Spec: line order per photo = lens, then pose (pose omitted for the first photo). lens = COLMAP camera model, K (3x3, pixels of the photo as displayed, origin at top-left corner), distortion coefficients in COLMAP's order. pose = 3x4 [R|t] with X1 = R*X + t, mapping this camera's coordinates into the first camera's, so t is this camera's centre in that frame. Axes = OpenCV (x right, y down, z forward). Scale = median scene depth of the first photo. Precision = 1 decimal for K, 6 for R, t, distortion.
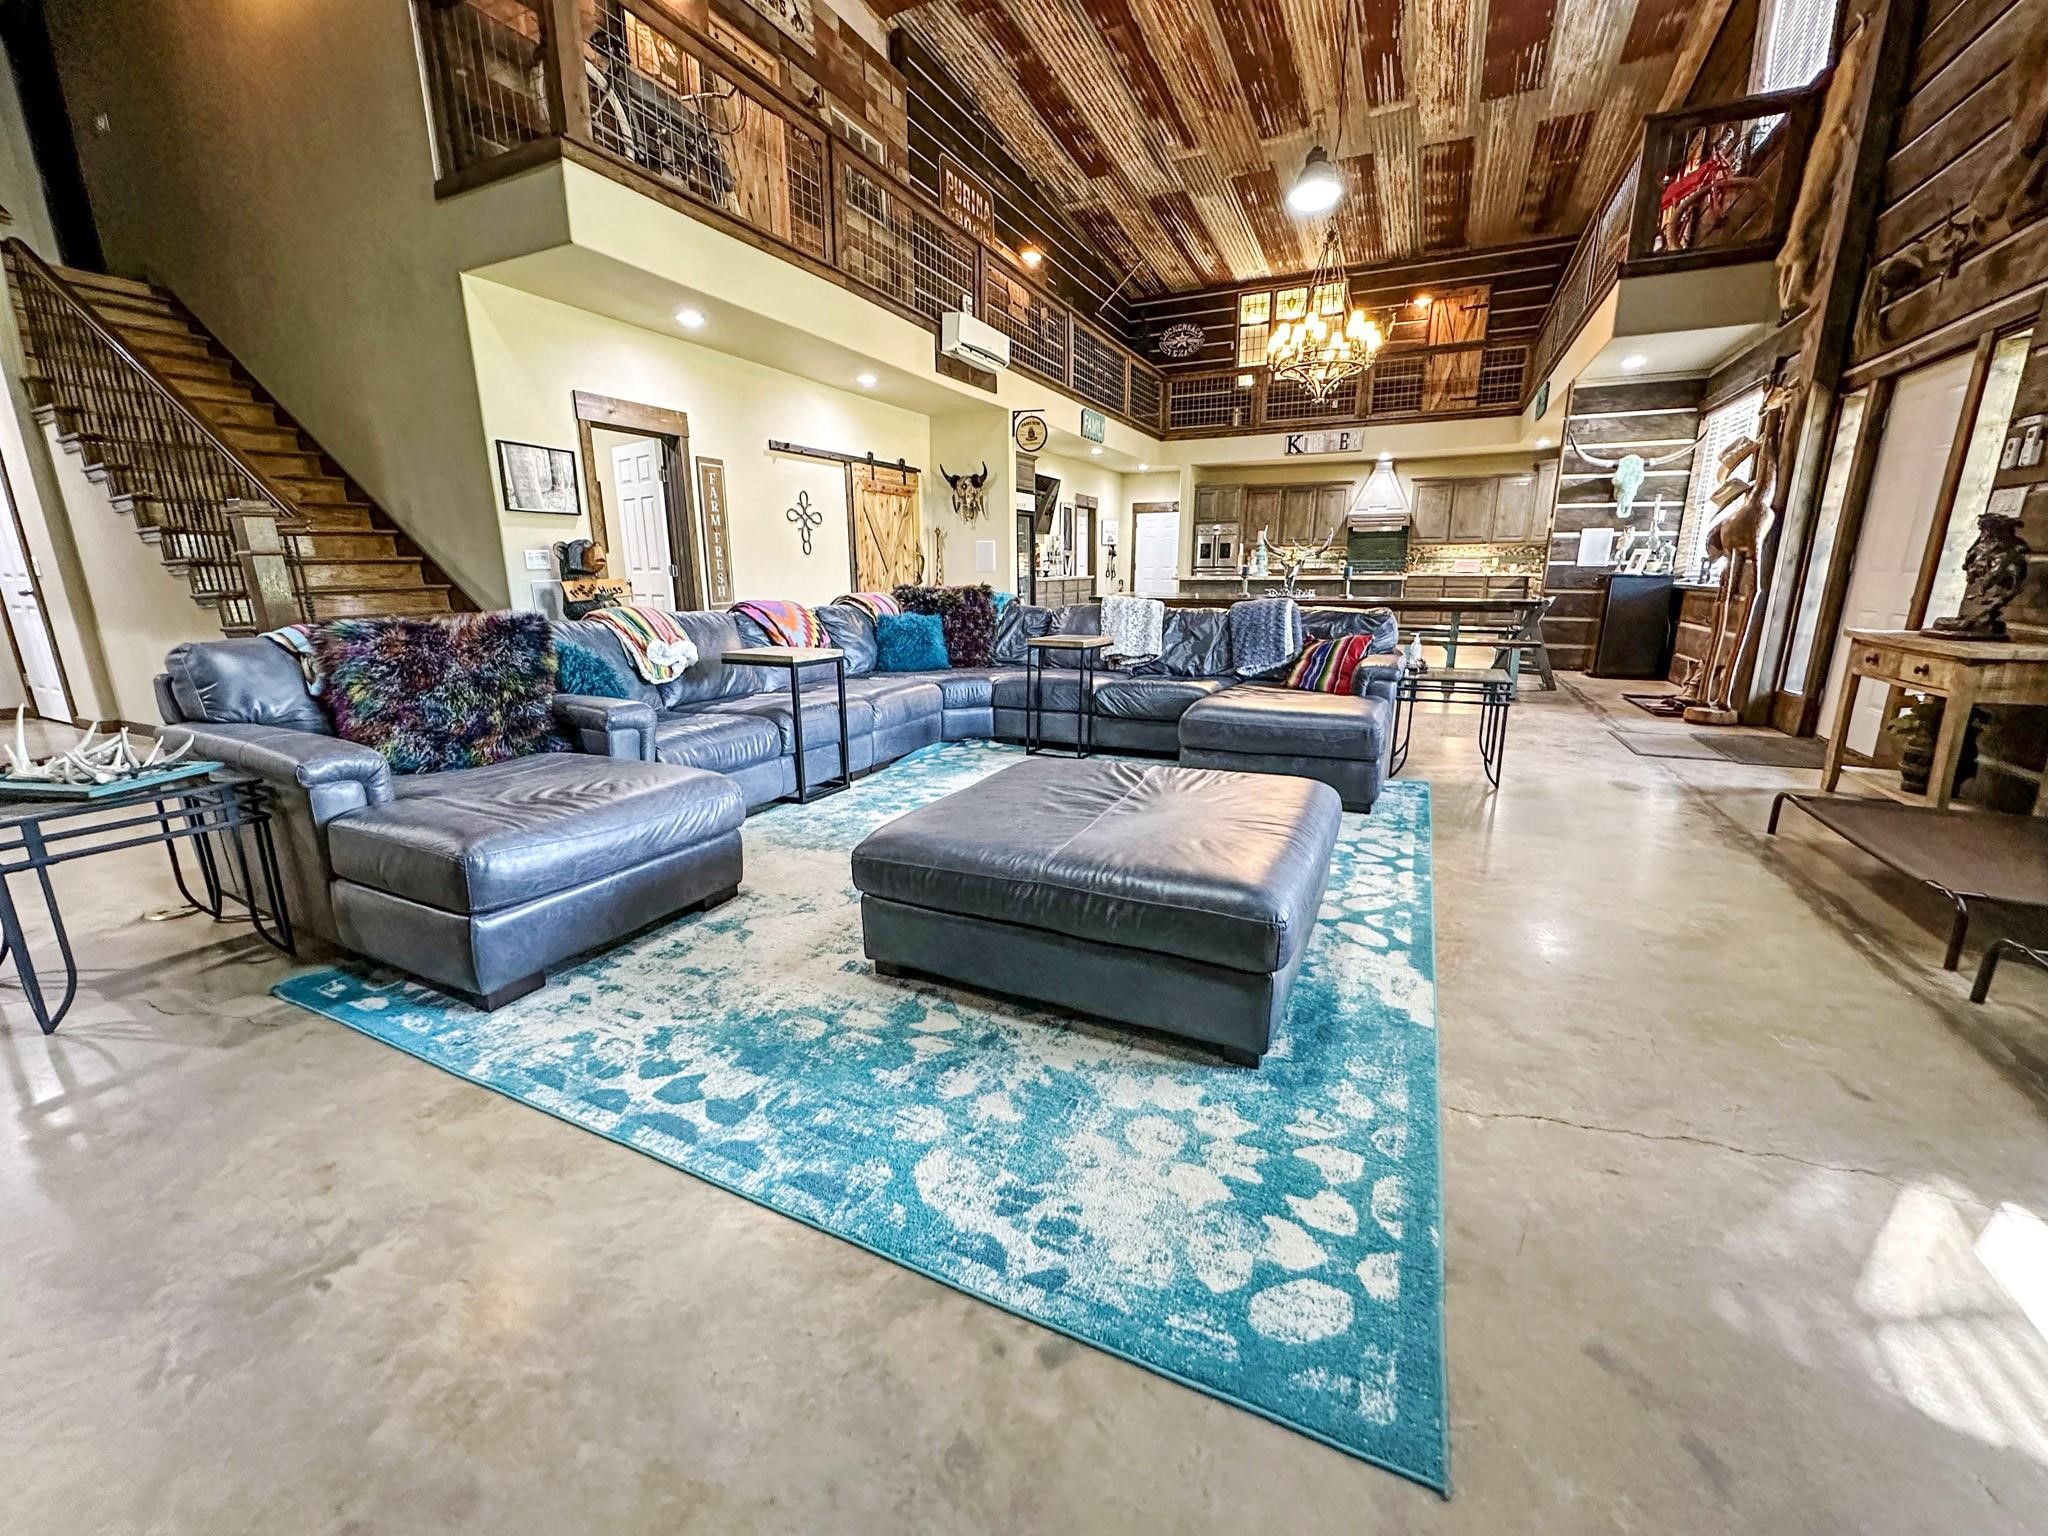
lens RADIAL K [[815.2, 0, 1024.7], [0, 815.2, 762.1], [0, 0, 1]] dist [-0.001625, -0.000067]
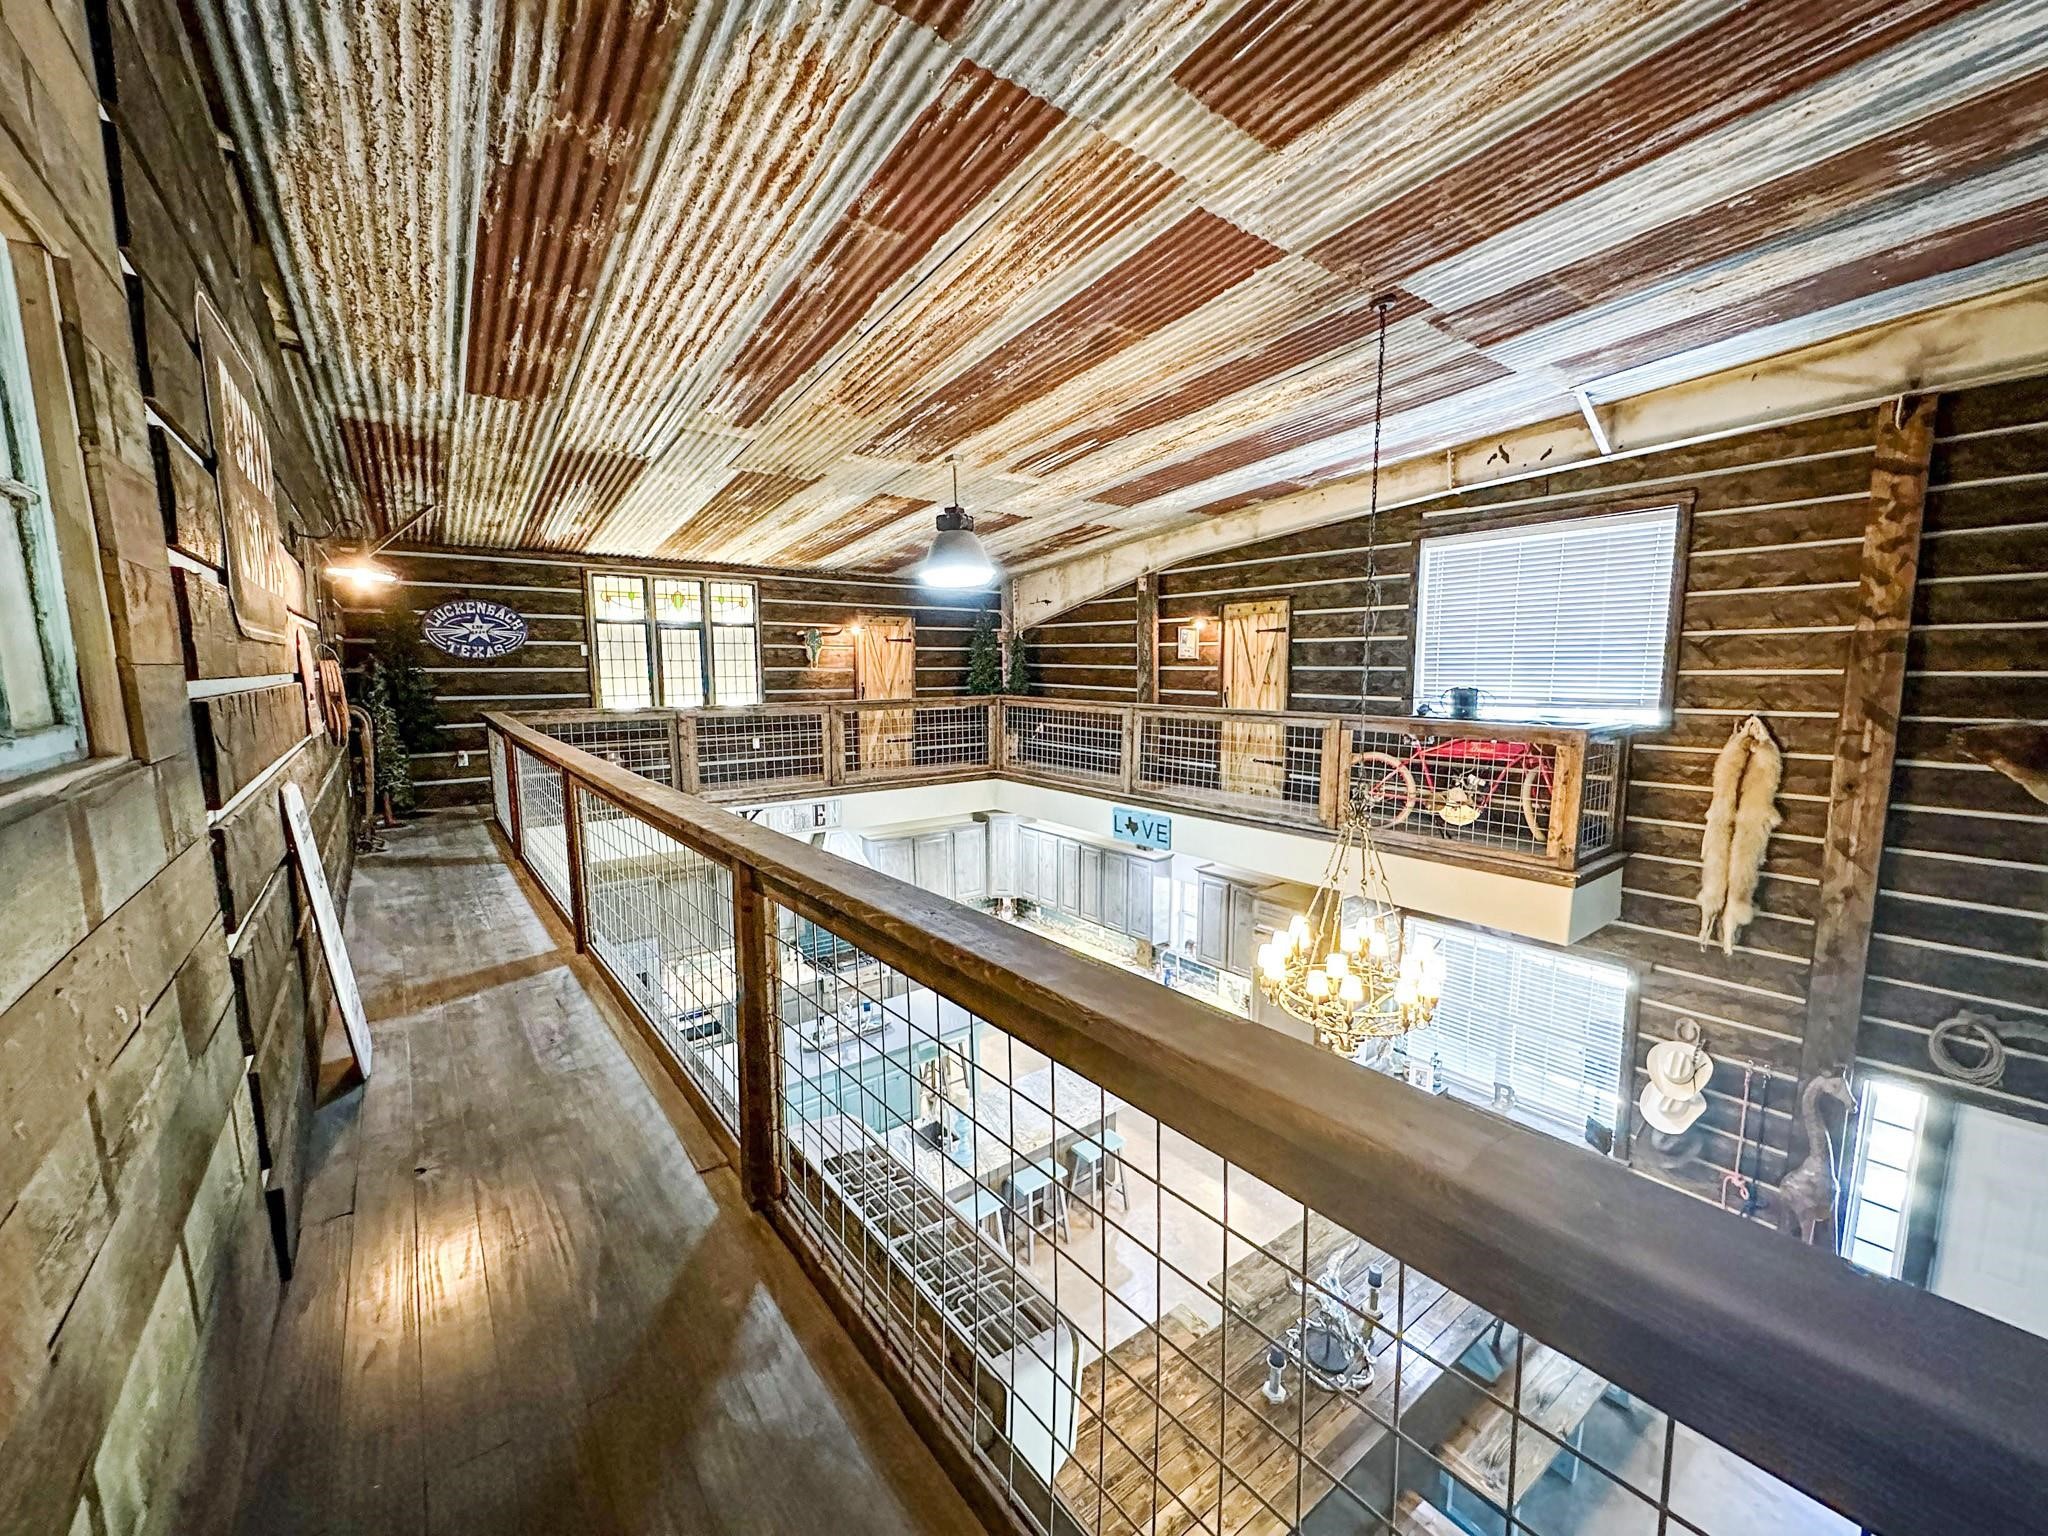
lens RADIAL K [[815.2, 0, 1021.8], [0, 815.2, 776.3], [0, 0, 1]] dist [-0.001625, -0.000067]
pose [[0.472815, -0.111276, 0.874107, -0.126251], [0.211317, 0.977365, 0.010117, -0.367258], [-0.855448, 0.179931, 0.485627, 0.464541]]
